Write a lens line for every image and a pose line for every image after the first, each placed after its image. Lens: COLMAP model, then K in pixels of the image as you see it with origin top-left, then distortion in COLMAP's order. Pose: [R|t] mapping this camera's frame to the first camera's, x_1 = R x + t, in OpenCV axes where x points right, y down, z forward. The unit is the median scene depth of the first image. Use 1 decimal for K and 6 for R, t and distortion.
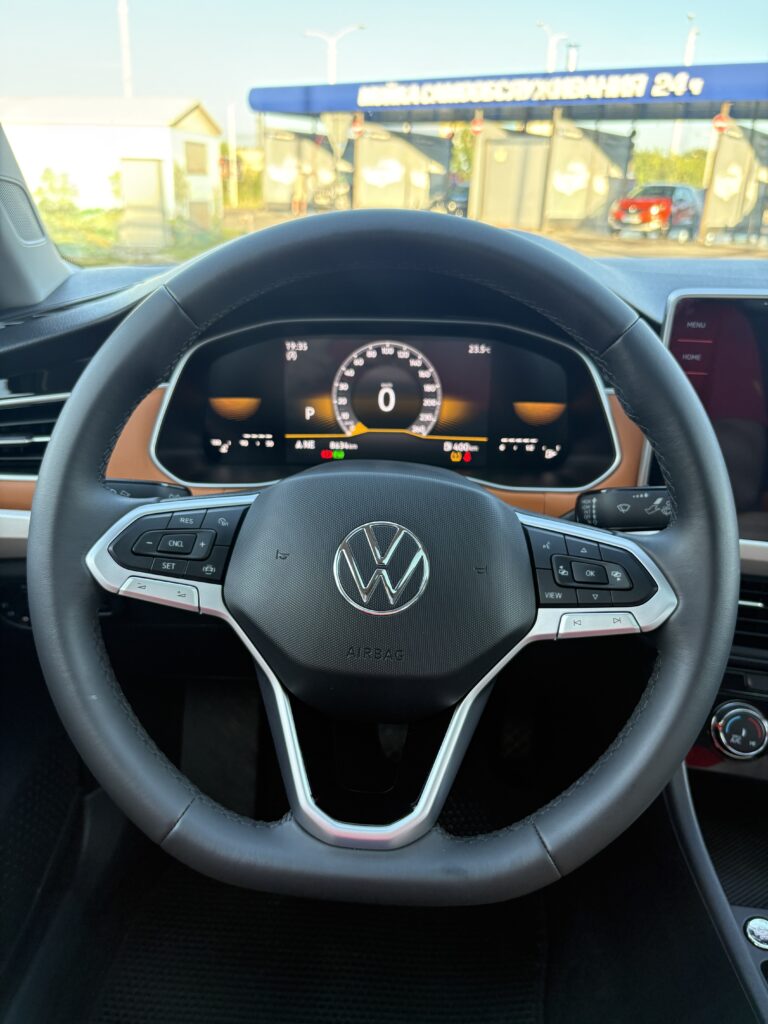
lens RADIAL K [[797.0, 0, 384.0], [0, 797.0, 512.0], [0, 0, 1]] dist [0.017294, -0.003259]
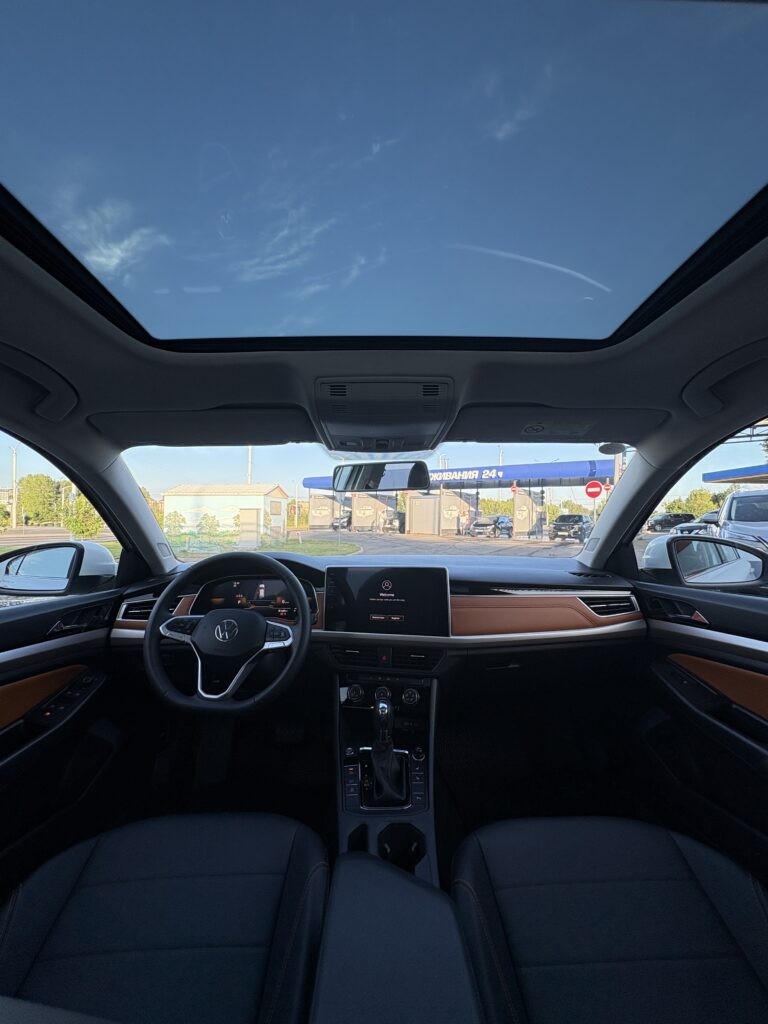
lens RADIAL K [[415.9, 0, 382.6], [0, 415.9, 508.2], [0, 0, 1]] dist [0.001882, 0.000228]
pose [[0.999434, -0.020843, 0.026421, 0.021582], [0.029567, 0.918791, -0.393636, 0.010139], [-0.016070, 0.394195, 0.918886, -0.036467]]
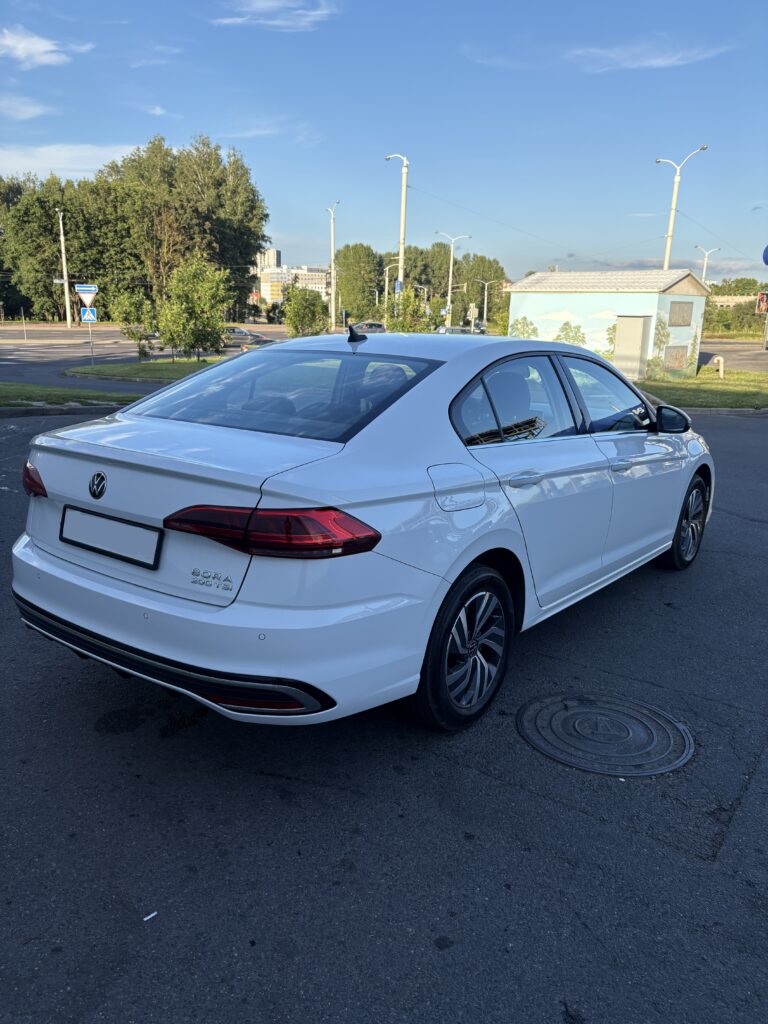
lens RADIAL K [[829.4, 0, 384.0], [0, 829.4, 512.0], [0, 0, 1]] dist [0.035599, -0.002712]
pose [[0.809248, 0.134975, -0.571752, 0.154661], [-0.220676, 0.971816, -0.082922, 0.064079], [0.544445, 0.193277, 0.816226, -0.229875]]
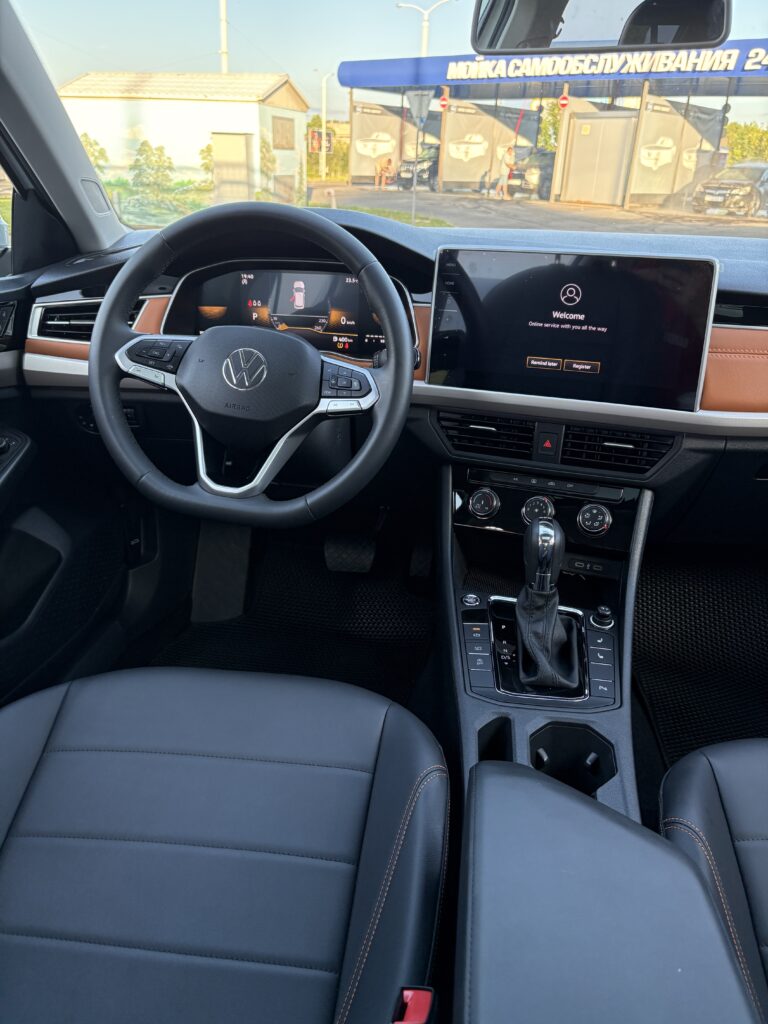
lens RADIAL K [[797.0, 0, 384.0], [0, 797.0, 512.0], [0, 0, 1]] dist [0.017294, -0.003259]
pose [[0.994198, 0.049444, -0.095528, 0.016040], [-0.046663, 0.998425, 0.031130, 0.009989], [0.096917, -0.026492, 0.994940, -0.029940]]
